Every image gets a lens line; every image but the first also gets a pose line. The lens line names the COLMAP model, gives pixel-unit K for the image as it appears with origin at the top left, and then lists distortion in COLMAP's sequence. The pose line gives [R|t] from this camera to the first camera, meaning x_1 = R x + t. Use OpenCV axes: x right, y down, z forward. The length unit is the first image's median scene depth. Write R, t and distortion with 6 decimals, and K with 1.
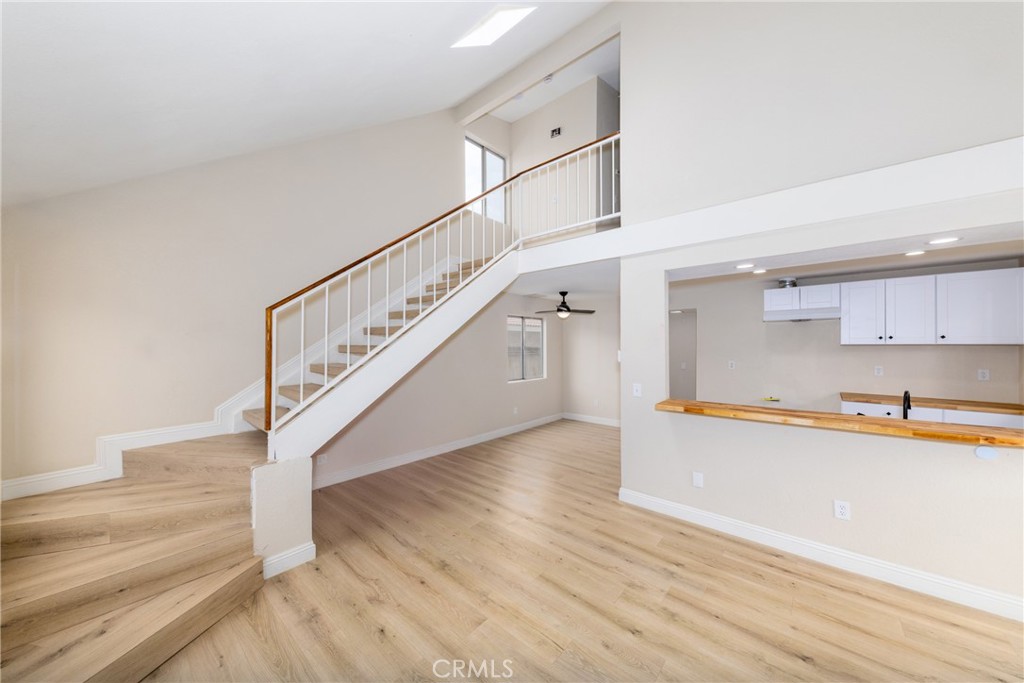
lens RADIAL K [[354.8, 0, 522.4], [0, 354.8, 341.1], [0, 0, 1]] dist [0.000460, -0.000141]
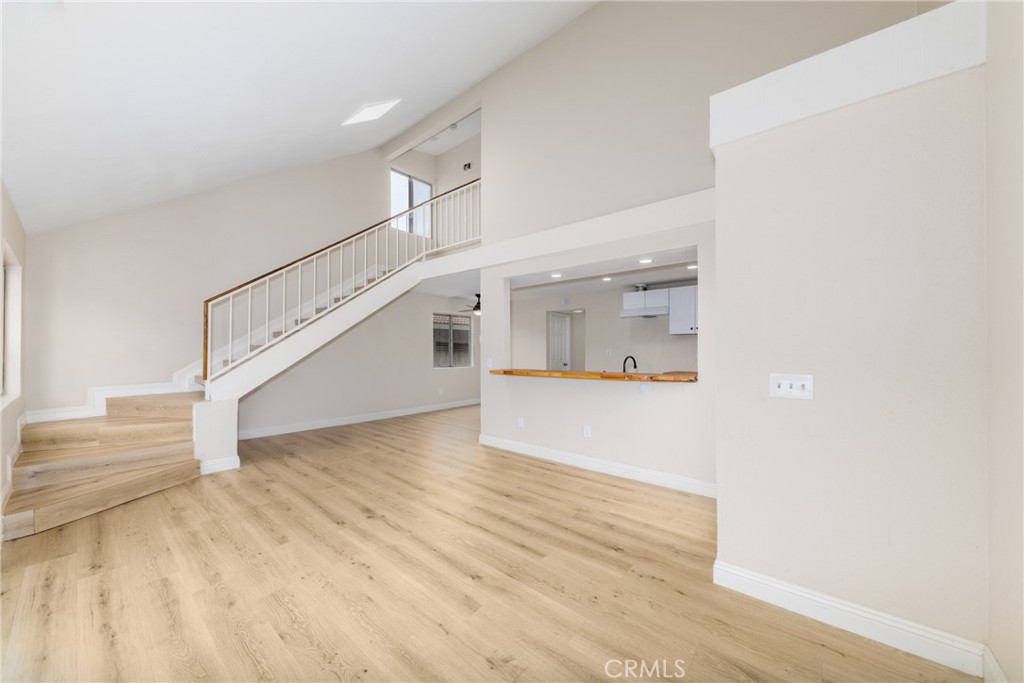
lens RADIAL K [[358.4, 0, 536.0], [0, 358.4, 345.0], [0, 0, 1]] dist [-0.000357, -0.000281]
pose [[0.999068, -0.001391, 0.043141, 0.527884], [0.001610, 0.999986, -0.005058, 0.087952], [-0.043133, 0.005123, 0.999056, -0.500782]]
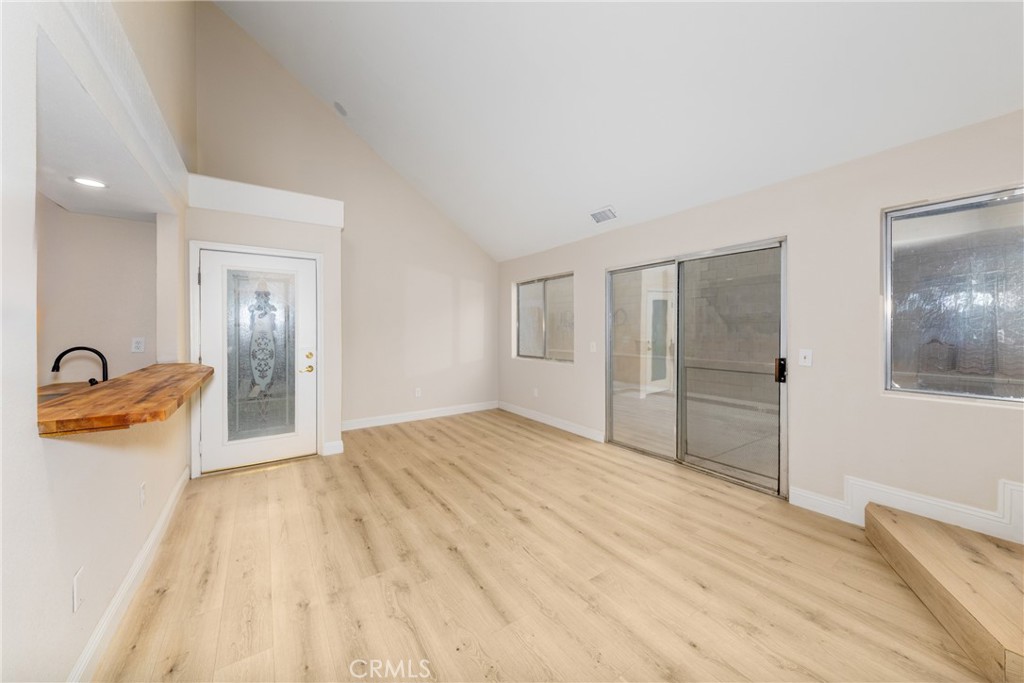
lens RADIAL K [[355.7, 0, 515.0], [0, 355.7, 331.3], [0, 0, 1]] dist [0.000546, 0.000047]
pose [[-0.956900, 0.003638, 0.290394, -0.127661], [0.003344, 0.999993, -0.001509, 0.093670], [-0.290397, -0.000473, -0.956906, 1.331047]]
